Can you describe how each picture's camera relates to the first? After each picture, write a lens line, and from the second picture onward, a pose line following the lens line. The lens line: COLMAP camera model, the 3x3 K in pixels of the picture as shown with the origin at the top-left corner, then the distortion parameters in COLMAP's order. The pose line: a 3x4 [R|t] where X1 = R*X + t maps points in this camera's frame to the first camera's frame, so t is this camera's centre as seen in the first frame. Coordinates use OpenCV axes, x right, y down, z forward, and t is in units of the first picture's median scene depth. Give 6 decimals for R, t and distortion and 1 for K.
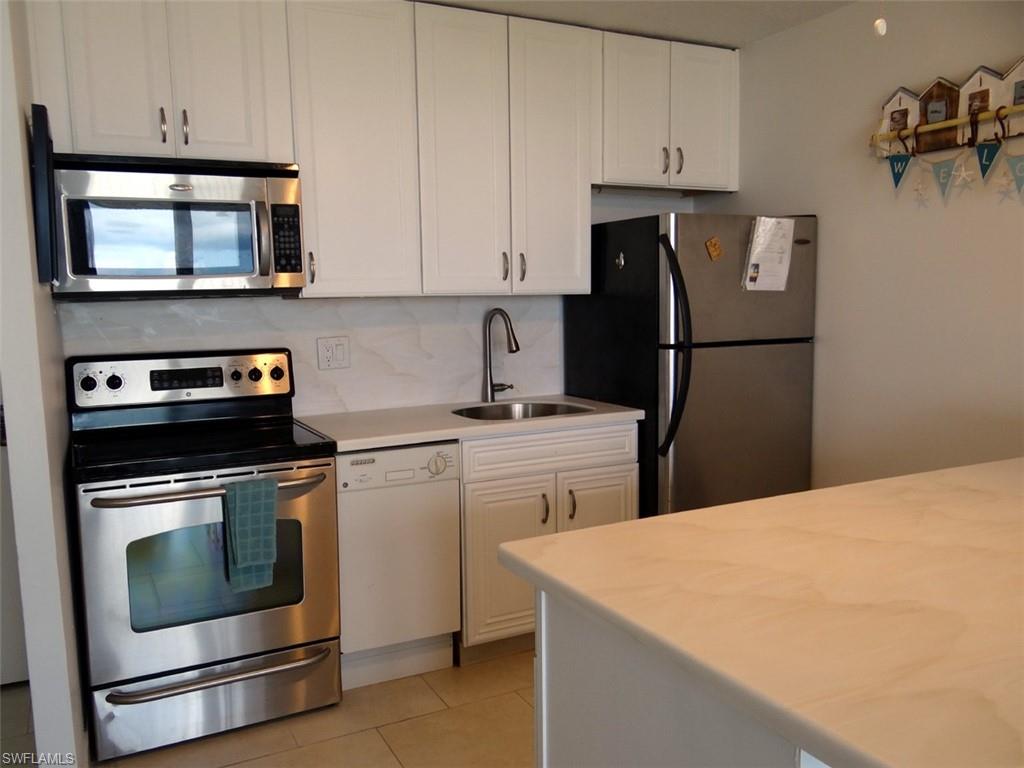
lens RADIAL K [[829.4, 0, 508.1], [0, 829.4, 389.1], [0, 0, 1]] dist [0.010400, 0.007389]
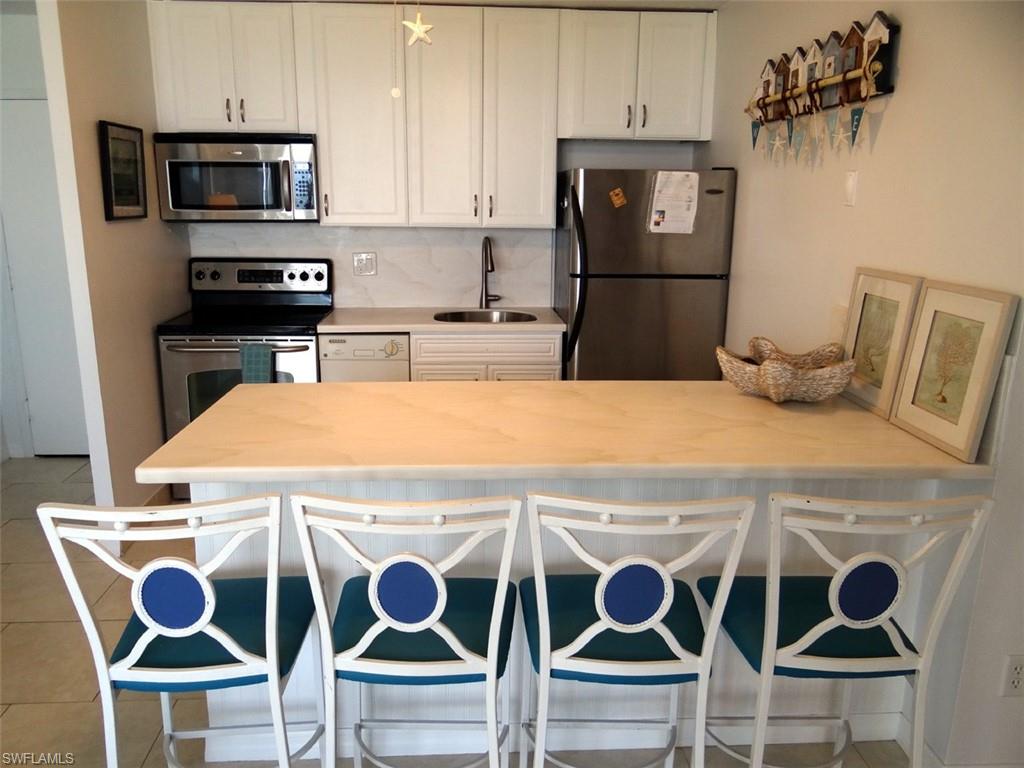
lens RADIAL K [[823.8, 0, 506.3], [0, 823.8, 383.9], [0, 0, 1]] dist [-0.004791, 0.068446]
pose [[0.915174, 0.115860, -0.386047, 0.636340], [-0.071042, 0.989168, 0.128453, -0.044039], [0.396748, -0.090131, 0.913492, -0.215000]]
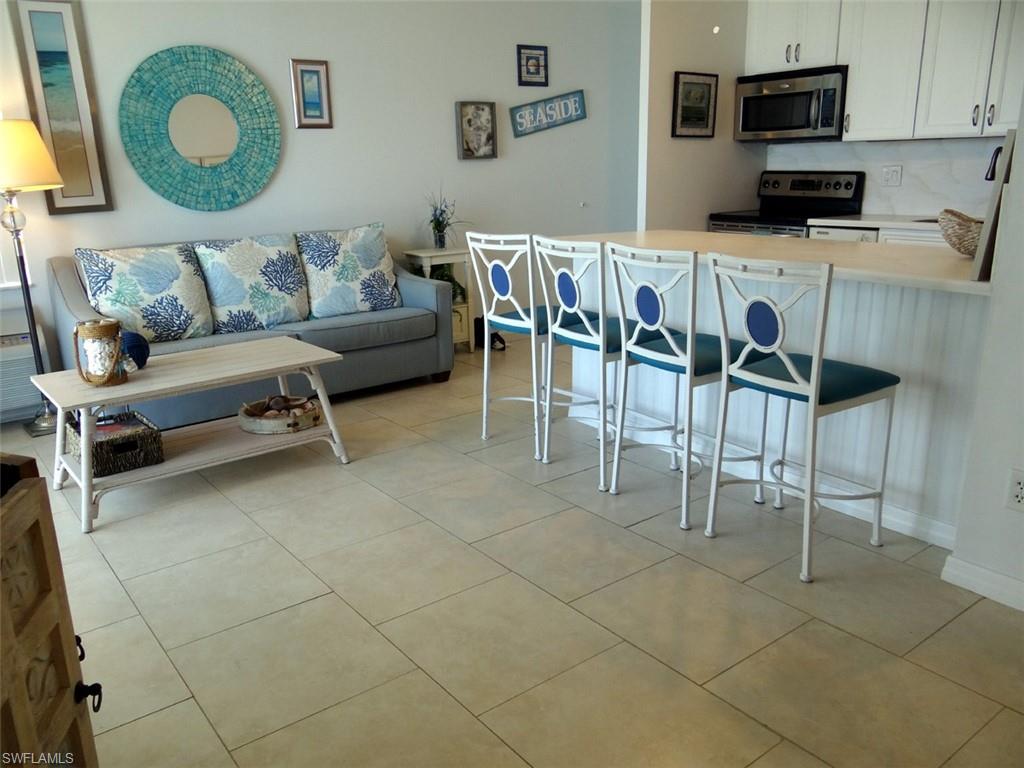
lens RADIAL K [[823.8, 0, 506.3], [0, 823.8, 383.9], [0, 0, 1]] dist [-0.004791, 0.068446]
pose [[0.189034, 0.273364, -0.943153, 1.438407], [-0.106546, 0.960510, 0.257039, 0.012652], [0.976173, 0.051900, 0.210695, -0.060266]]
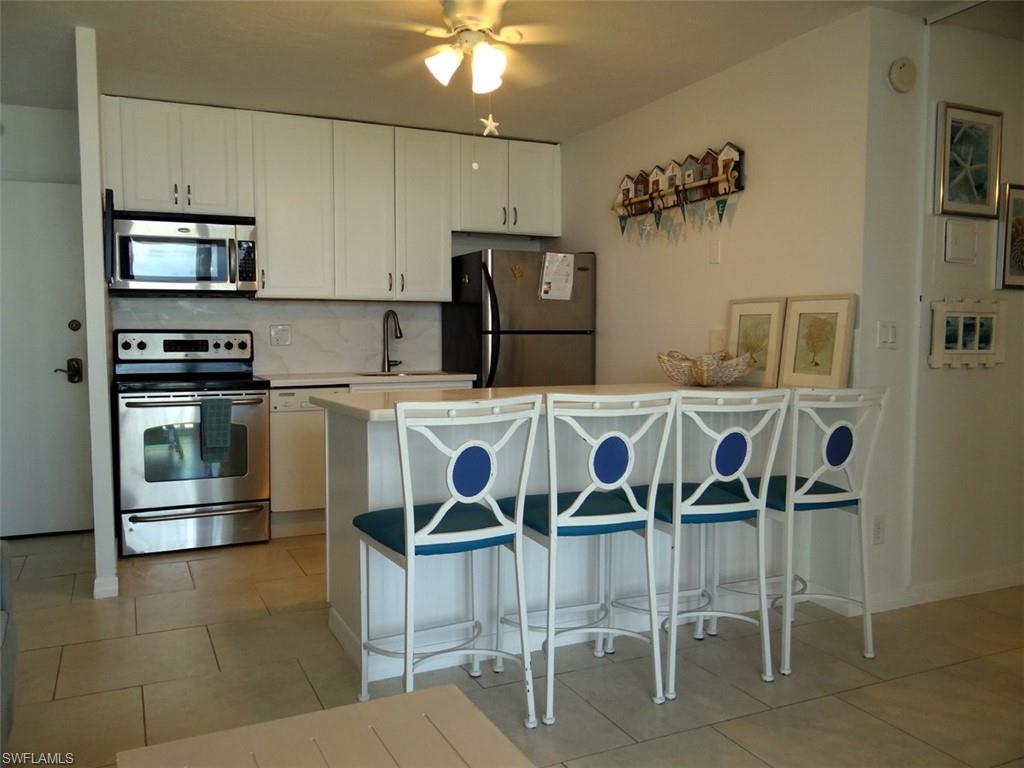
lens RADIAL K [[823.8, 0, 506.3], [0, 823.8, 383.9], [0, 0, 1]] dist [-0.004791, 0.068446]
pose [[0.999297, 0.018021, -0.032879, 0.299686], [-0.019792, 0.998326, -0.054353, 0.139130], [0.031844, 0.054966, 0.997980, -0.597368]]
